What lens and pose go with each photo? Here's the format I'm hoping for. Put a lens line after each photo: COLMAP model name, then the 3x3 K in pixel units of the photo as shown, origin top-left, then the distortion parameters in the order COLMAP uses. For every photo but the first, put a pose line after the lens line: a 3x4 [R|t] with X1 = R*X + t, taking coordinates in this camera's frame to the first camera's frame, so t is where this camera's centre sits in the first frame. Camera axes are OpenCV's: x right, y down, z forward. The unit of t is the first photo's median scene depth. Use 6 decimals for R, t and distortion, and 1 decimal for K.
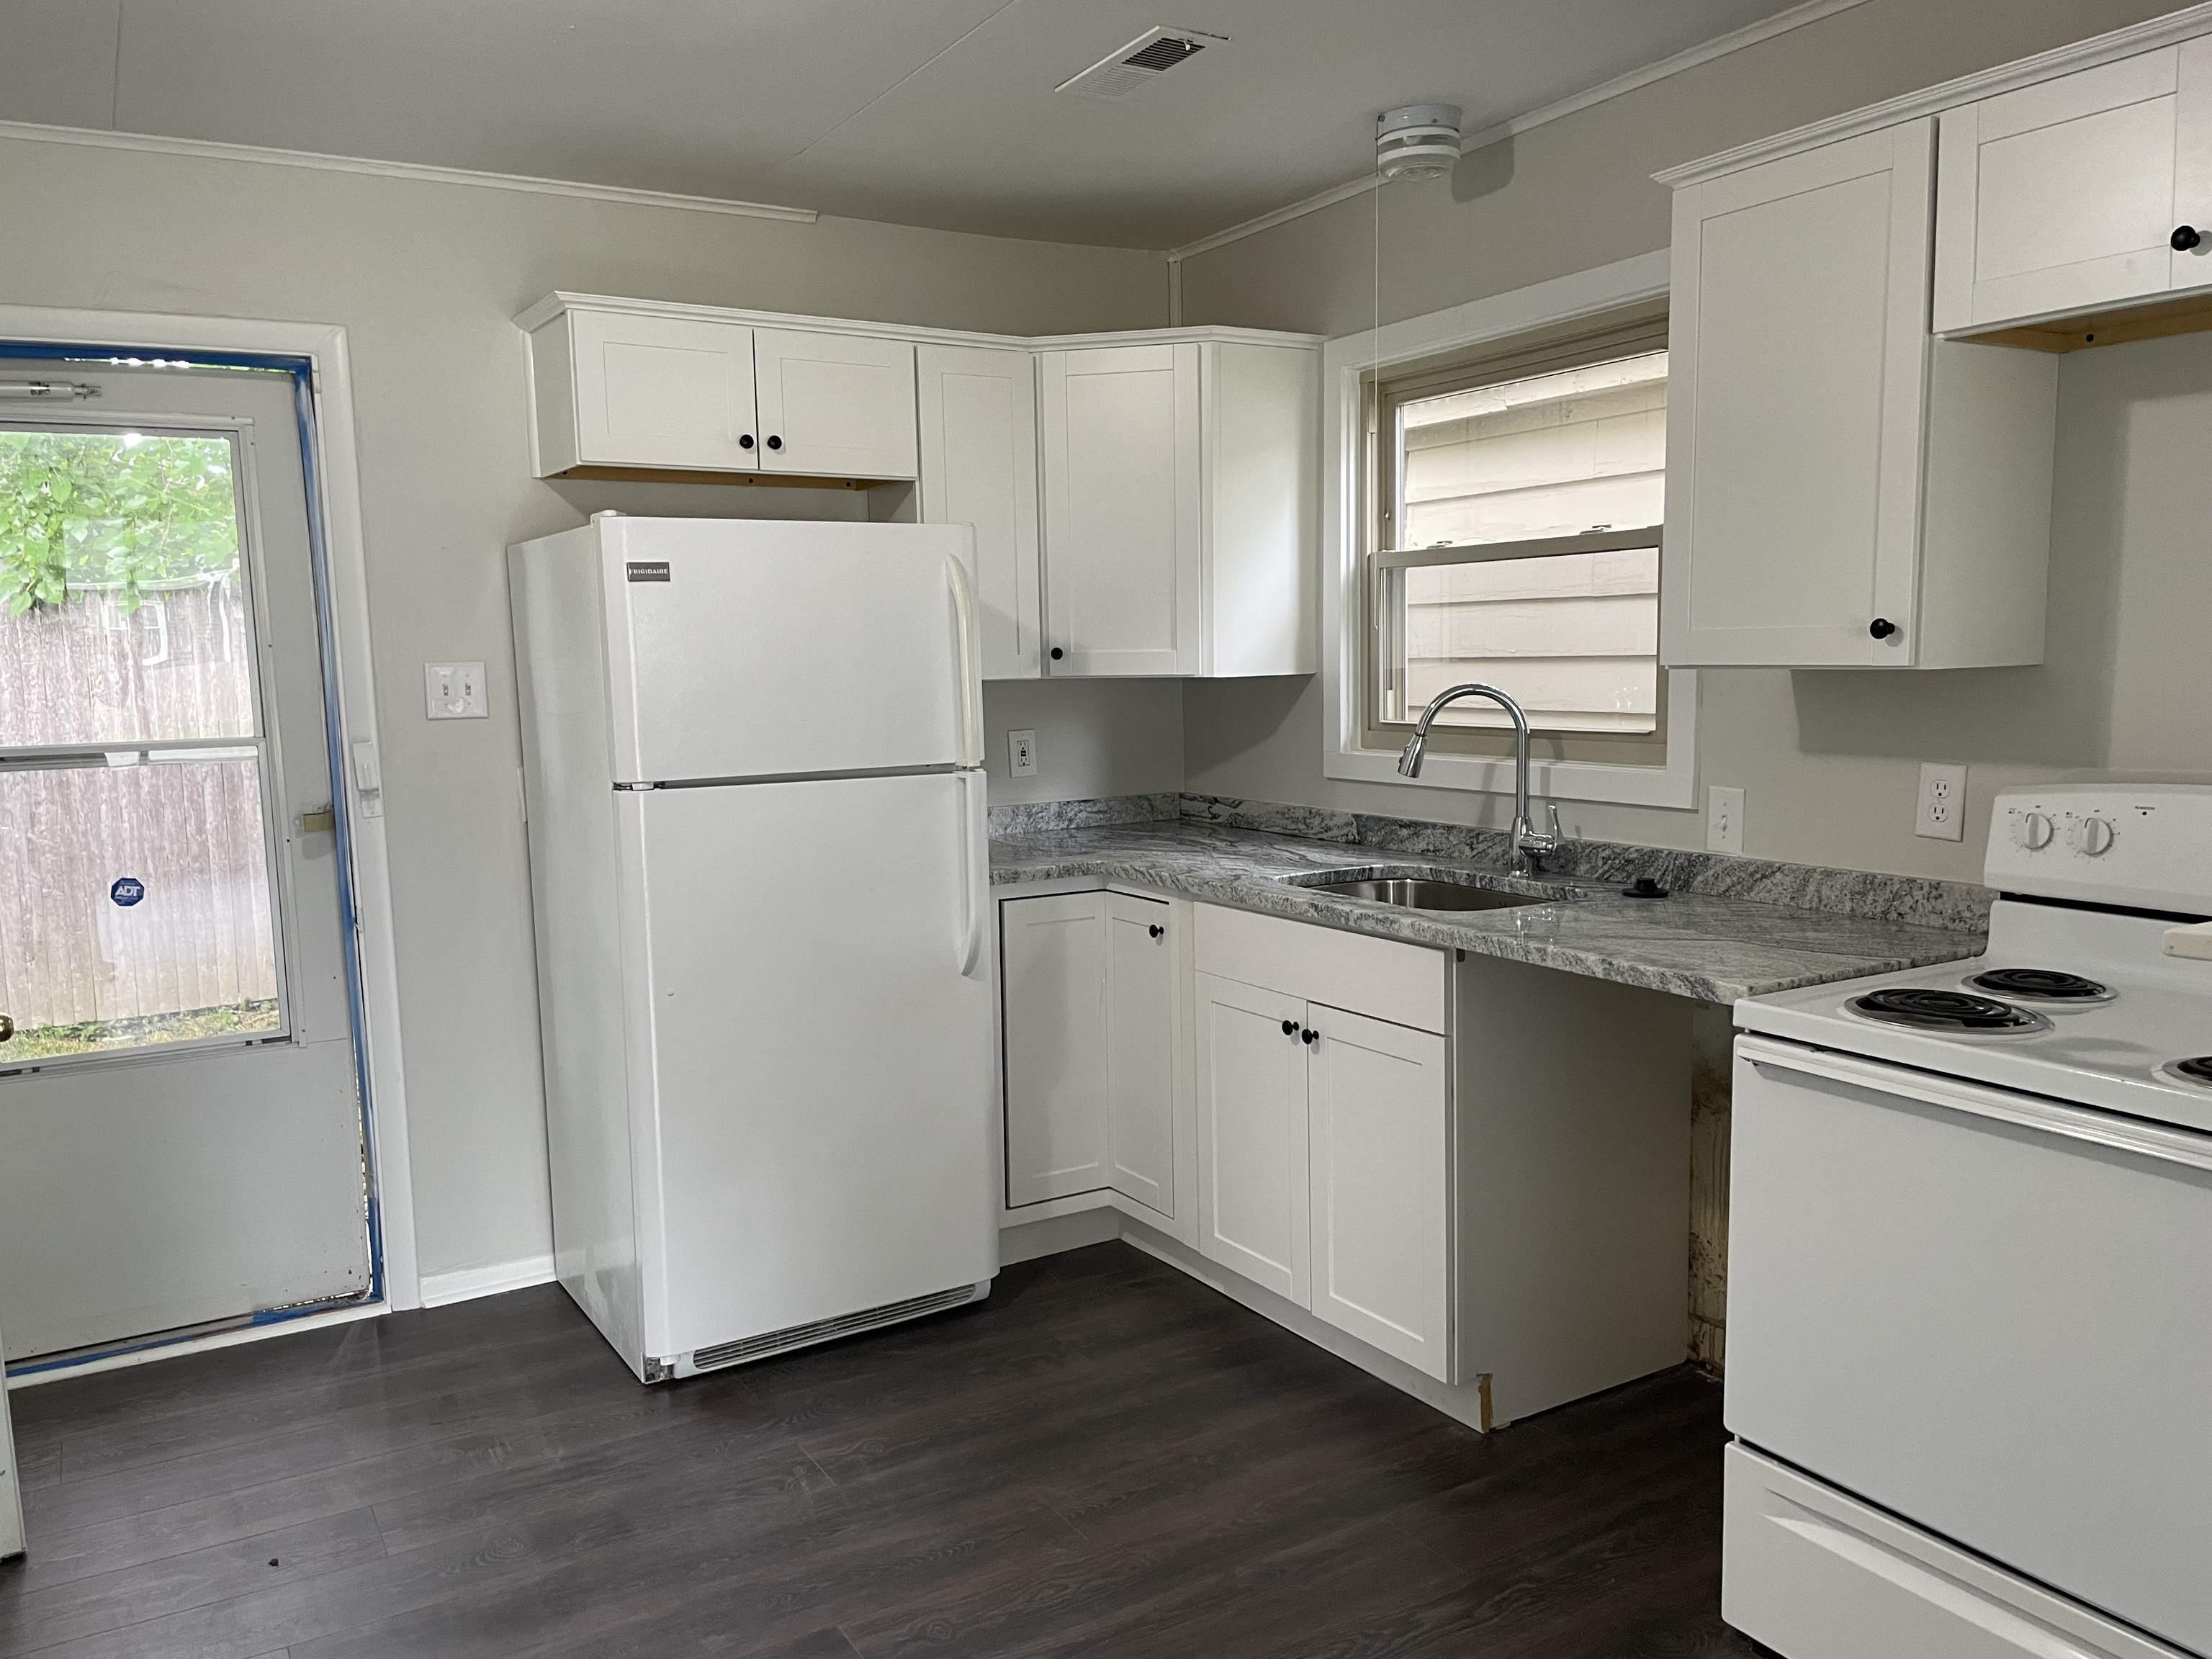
lens RADIAL K [[1668.8, 0, 1106.0], [0, 1668.8, 829.5], [0, 0, 1]] dist [0.069741, -0.004122]
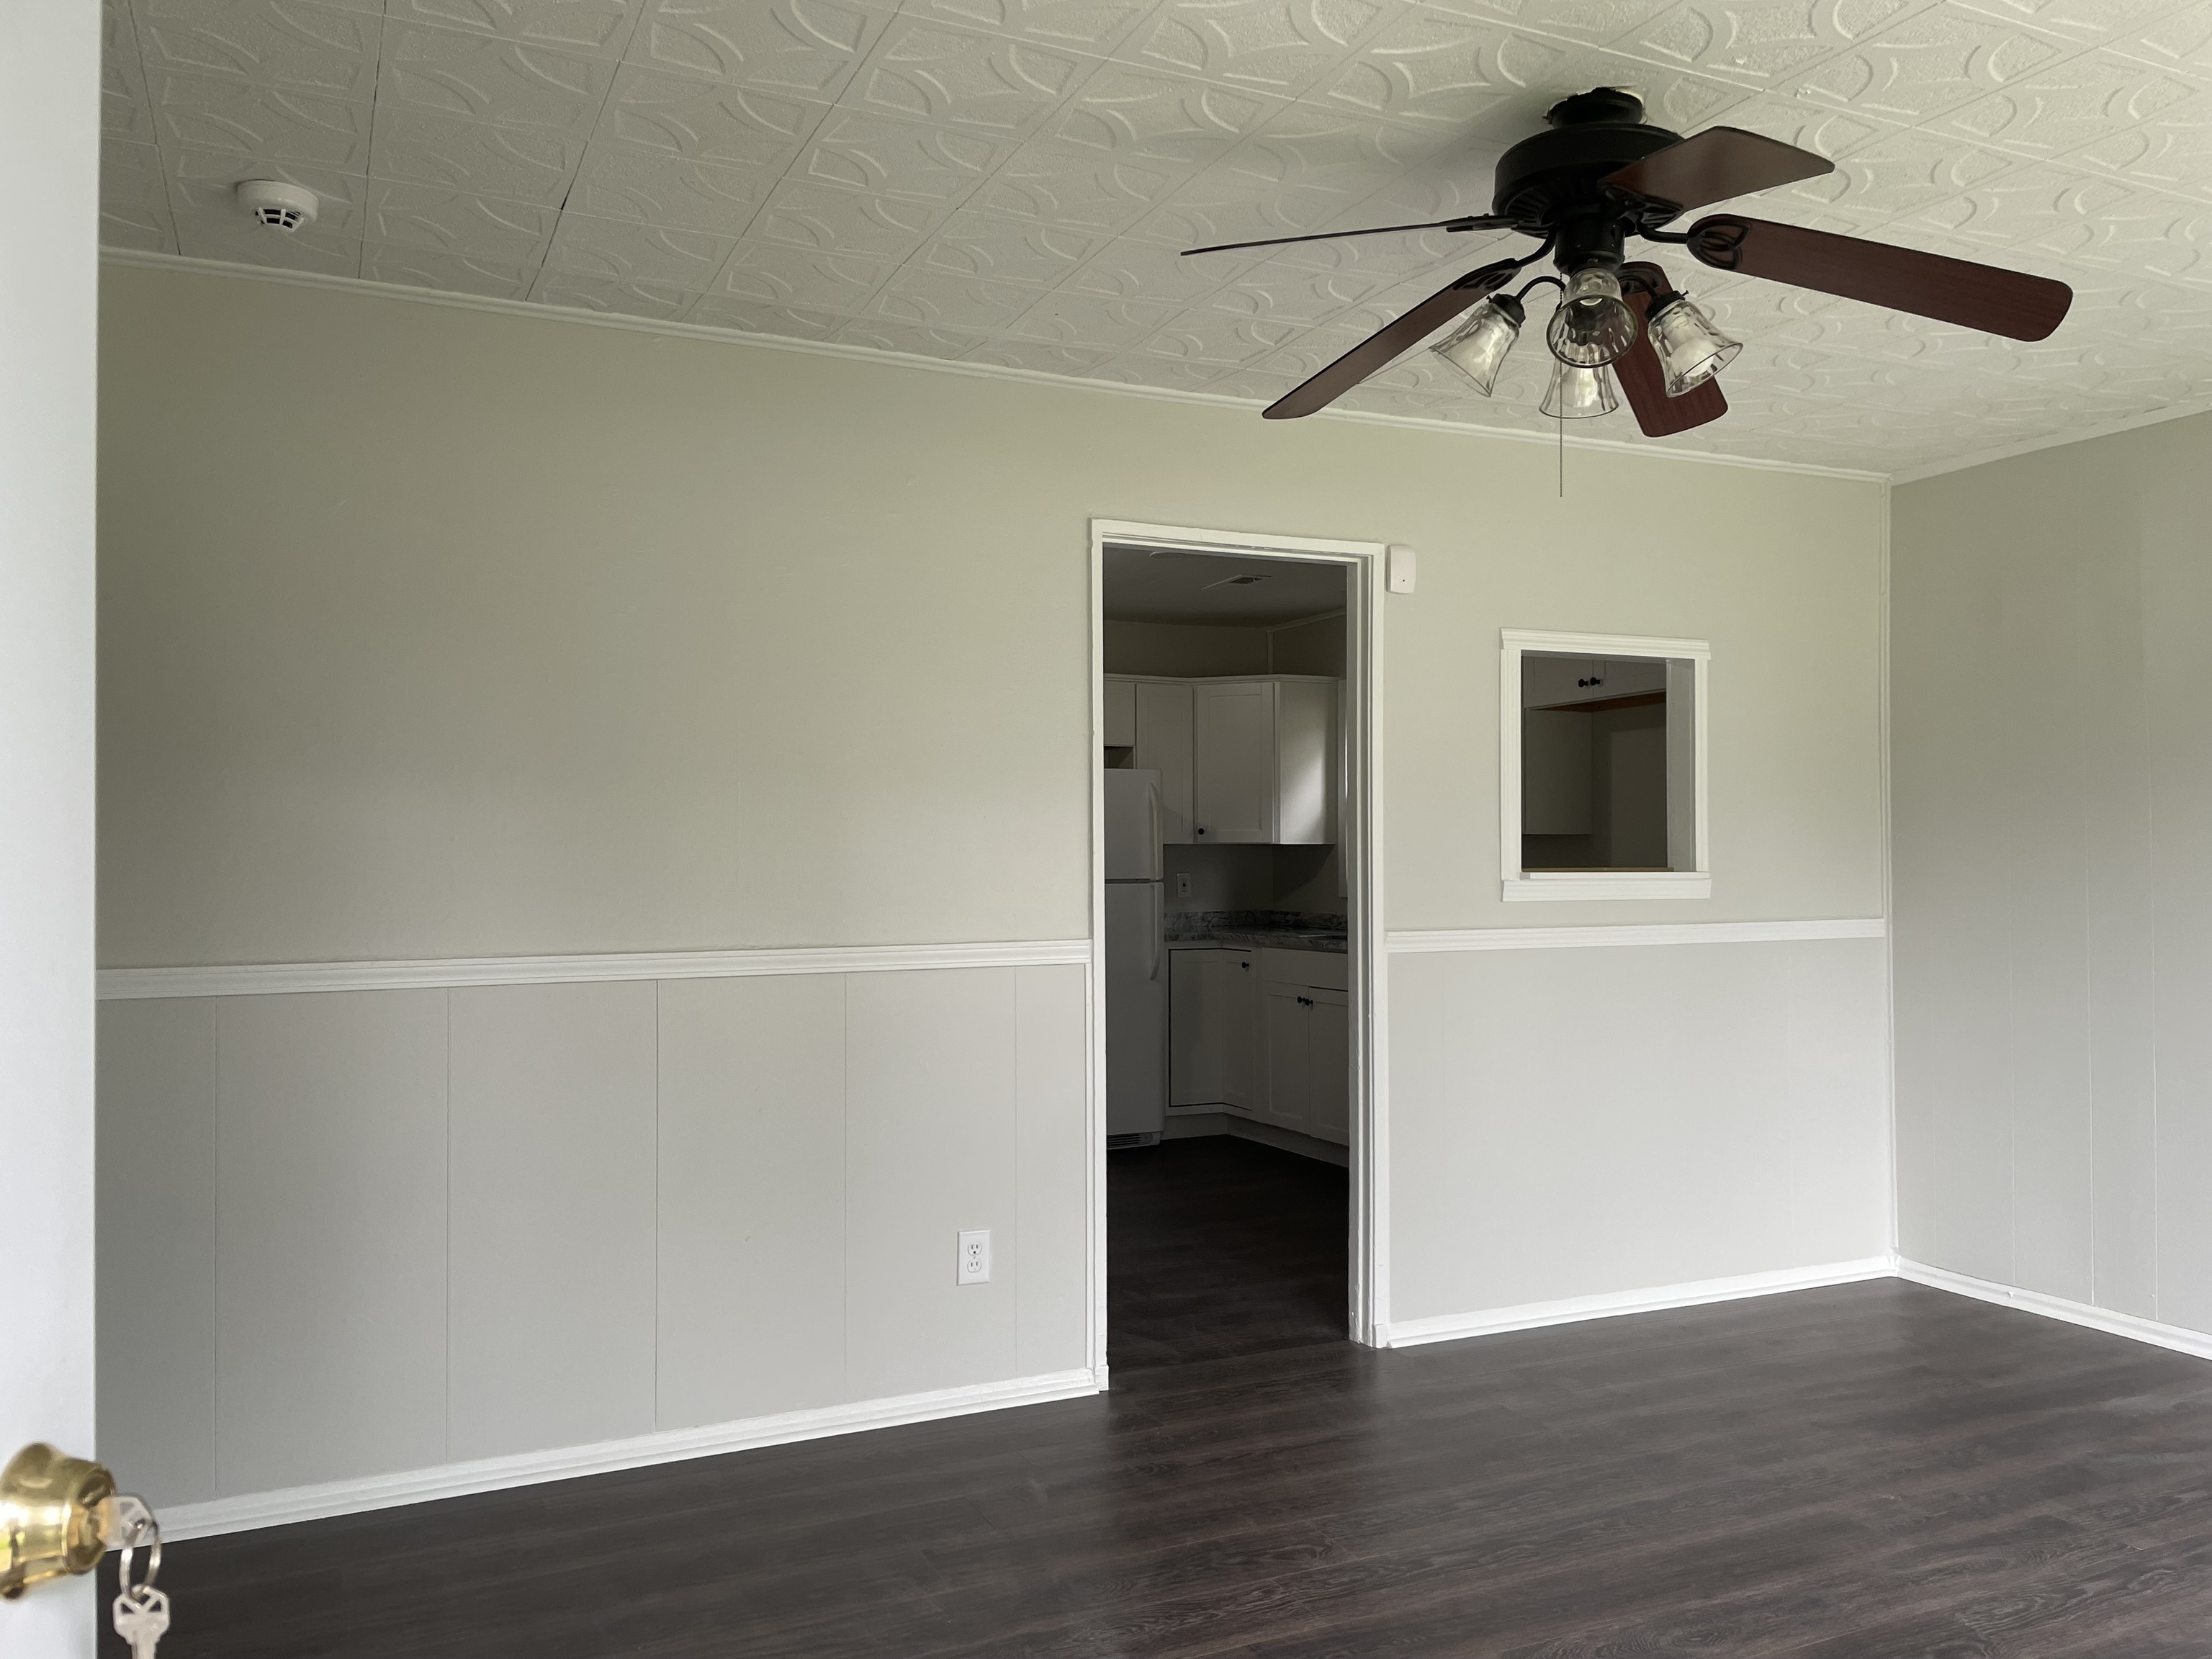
lens RADIAL K [[1668.8, 0, 1106.0], [0, 1668.8, 829.5], [0, 0, 1]] dist [0.069741, -0.004122]
pose [[0.993653, 0.014885, -0.111497, 0.080076], [-0.029261, 0.991286, -0.128434, 0.151768], [0.108614, 0.130881, 0.985430, -0.975587]]
